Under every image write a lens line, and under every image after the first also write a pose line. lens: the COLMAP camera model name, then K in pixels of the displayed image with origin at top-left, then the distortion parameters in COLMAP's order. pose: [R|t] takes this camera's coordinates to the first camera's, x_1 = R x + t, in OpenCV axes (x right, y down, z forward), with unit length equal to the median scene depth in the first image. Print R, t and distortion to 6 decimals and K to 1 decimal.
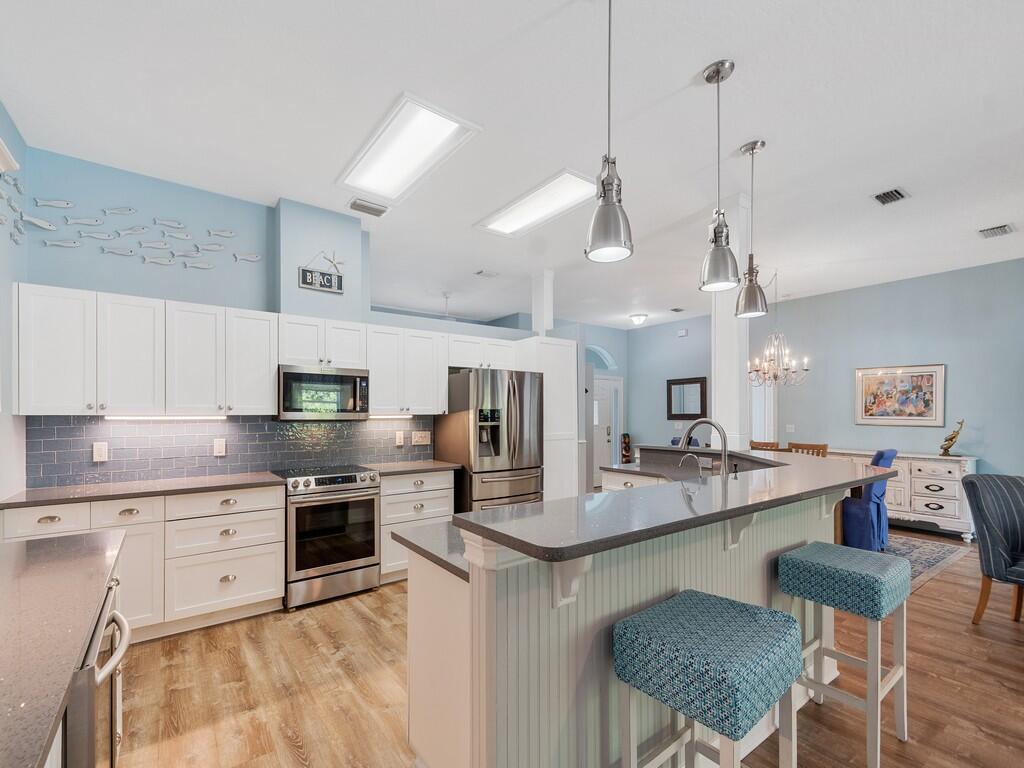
lens RADIAL K [[452.5, 0, 486.4], [0, 452.5, 410.8], [0, 0, 1]] dist [0.000325, -0.000478]
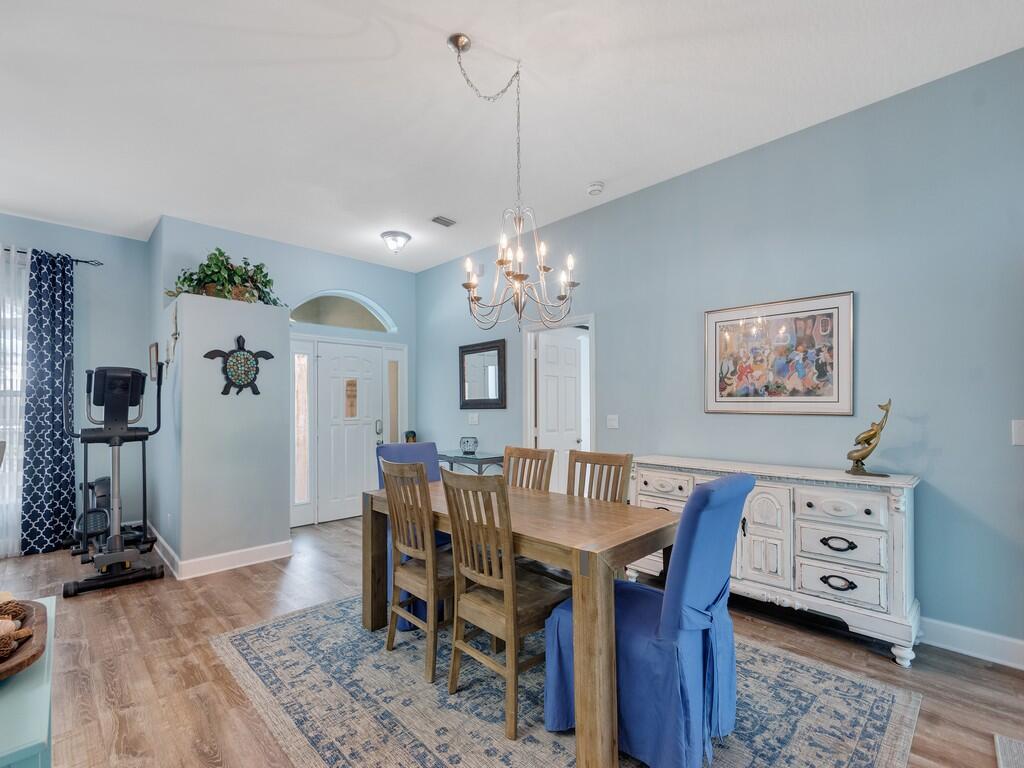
lens RADIAL K [[448.0, 0, 492.9], [0, 448.0, 404.2], [0, 0, 1]] dist [0.009117, -0.000618]
pose [[0.989804, -0.003563, 0.142390, 0.532132], [0.004132, 0.999985, -0.003696, 0.022858], [-0.142375, 0.004247, 0.989804, 0.549388]]
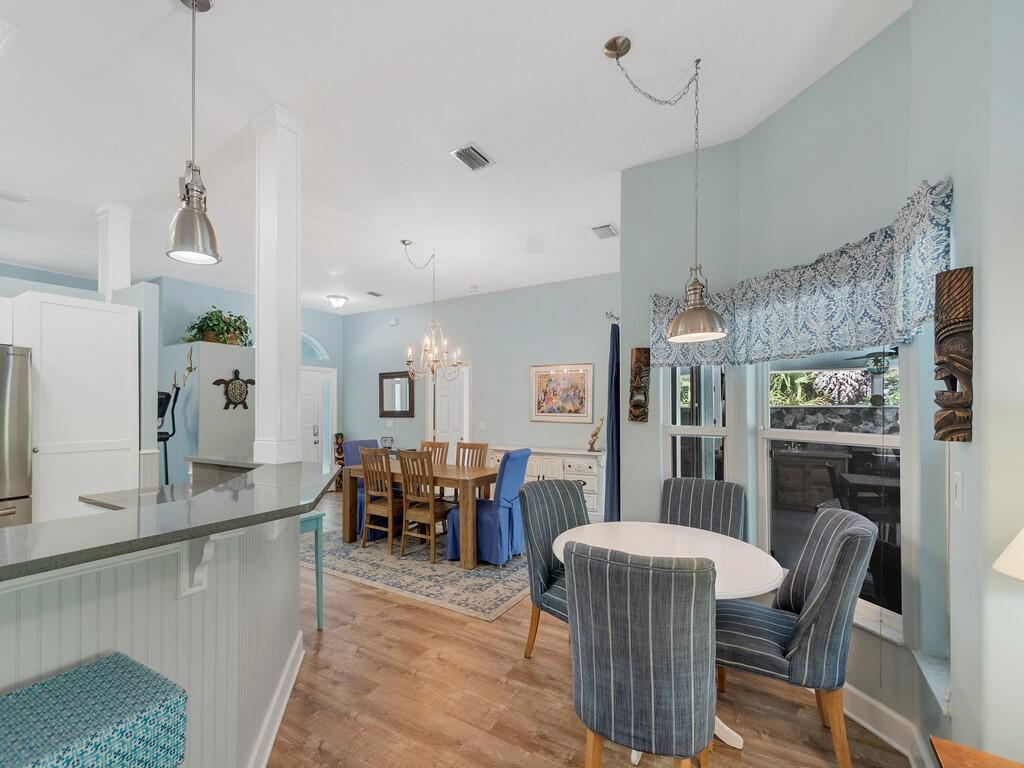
lens RADIAL K [[448.0, 0, 492.9], [0, 448.0, 404.2], [0, 0, 1]] dist [0.009117, -0.000618]
pose [[0.920706, 0.004208, 0.390234, 0.387906], [-0.001753, 0.999976, -0.006648, -0.001208], [-0.390253, 0.005437, 0.920692, 0.133578]]
